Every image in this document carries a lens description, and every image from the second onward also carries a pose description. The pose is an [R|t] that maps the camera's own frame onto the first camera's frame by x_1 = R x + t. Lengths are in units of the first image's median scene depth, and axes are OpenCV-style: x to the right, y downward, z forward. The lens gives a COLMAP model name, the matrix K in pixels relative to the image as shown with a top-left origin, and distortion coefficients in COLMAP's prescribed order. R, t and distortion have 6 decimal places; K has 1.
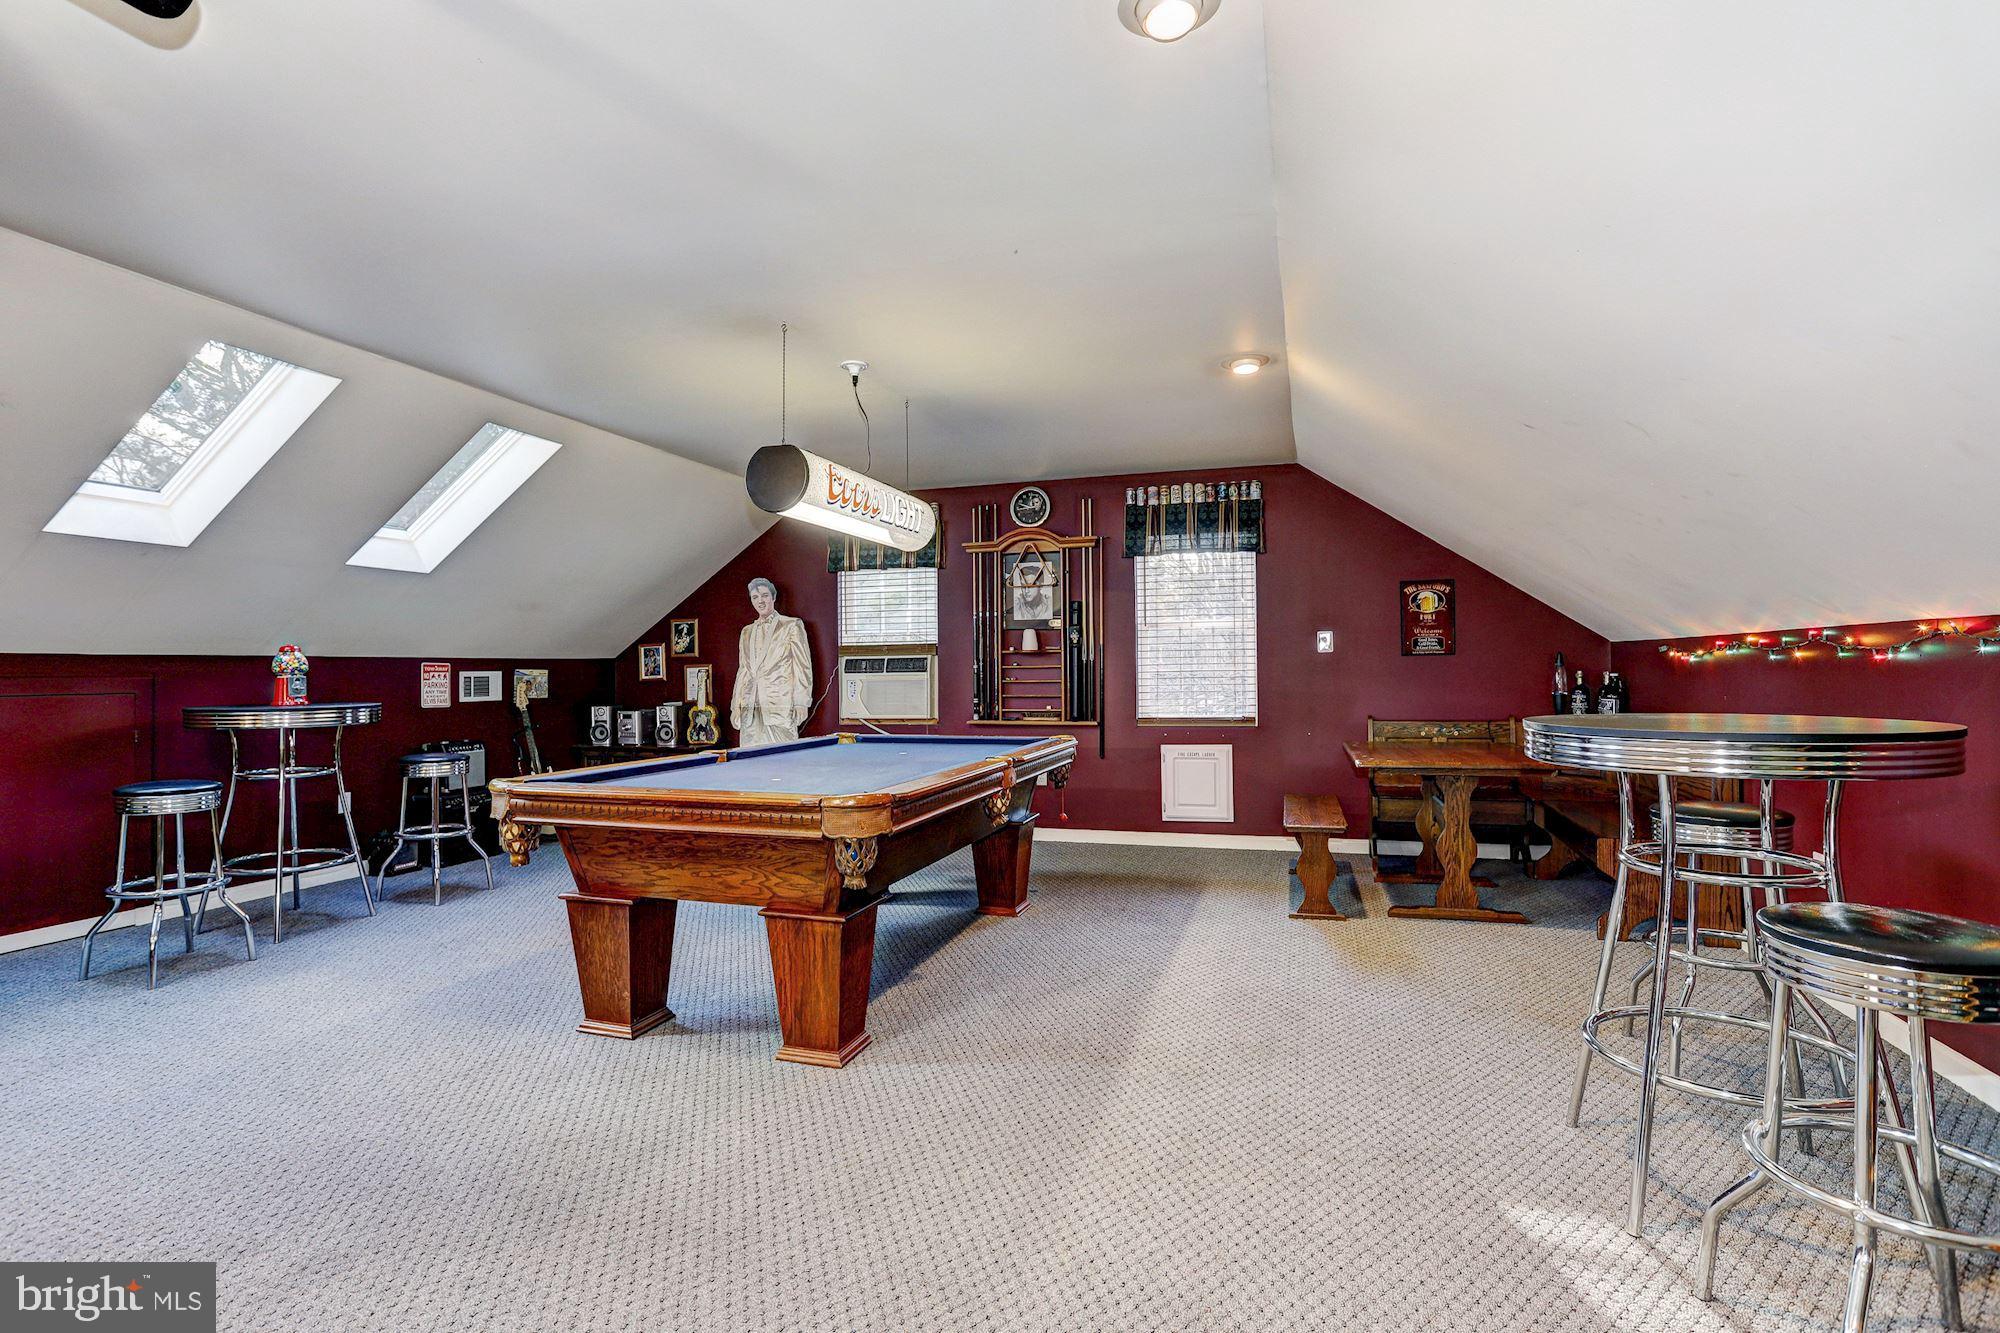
lens RADIAL K [[965.4, 0, 983.4], [0, 965.4, 663.7], [0, 0, 1]] dist [-0.055122, 0.033992]
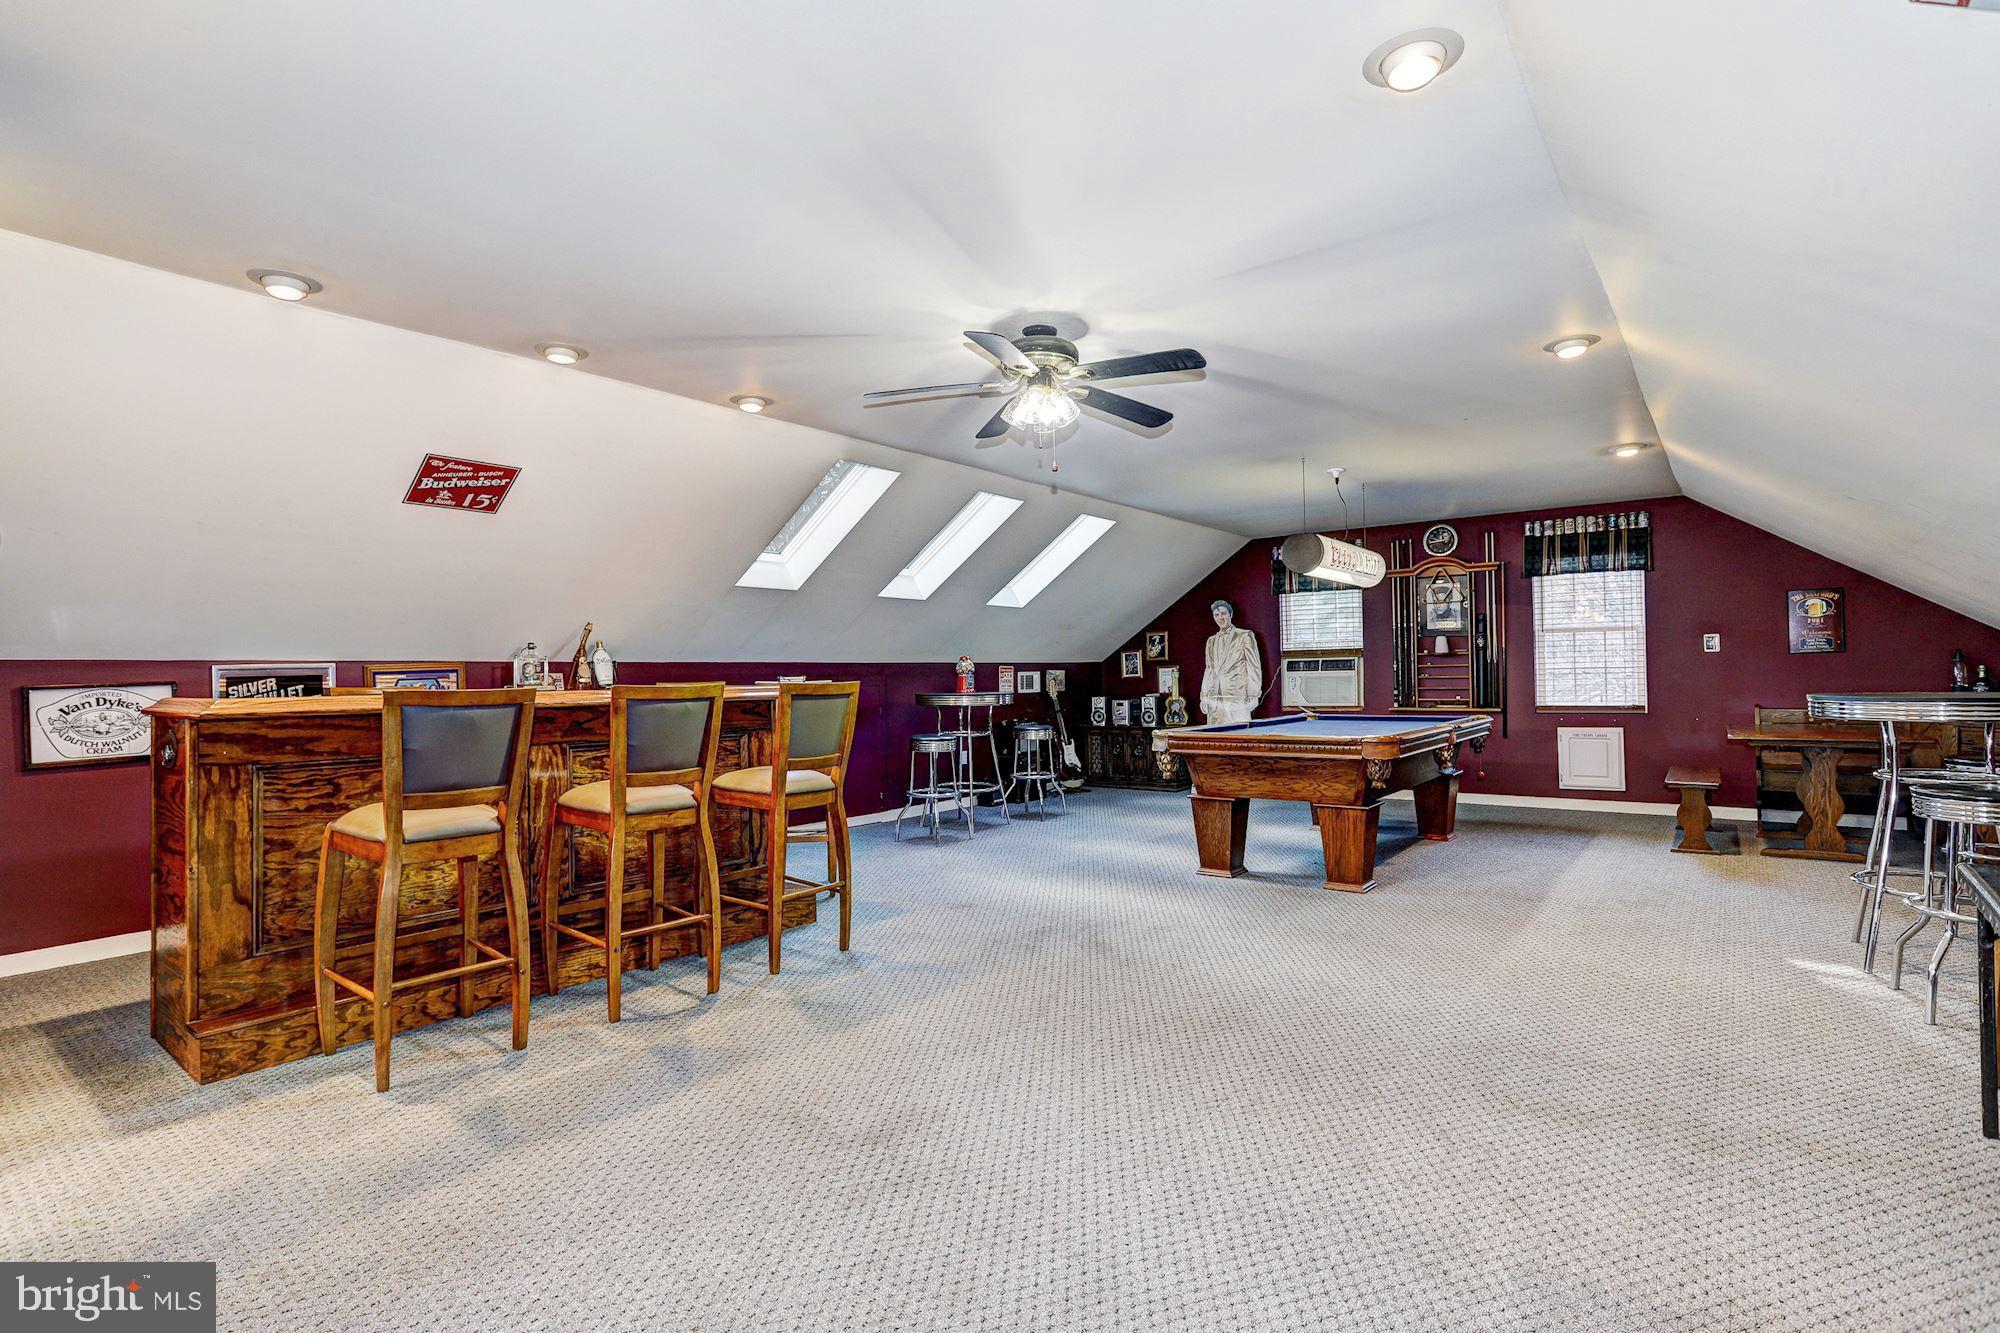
lens RADIAL K [[965.4, 0, 983.4], [0, 965.4, 663.7], [0, 0, 1]] dist [-0.055122, 0.033992]
pose [[0.939322, -0.008679, -0.342928, -0.090685], [0.008566, 0.999962, -0.001844, -0.002207], [0.342931, -0.001206, 0.939360, -0.406453]]
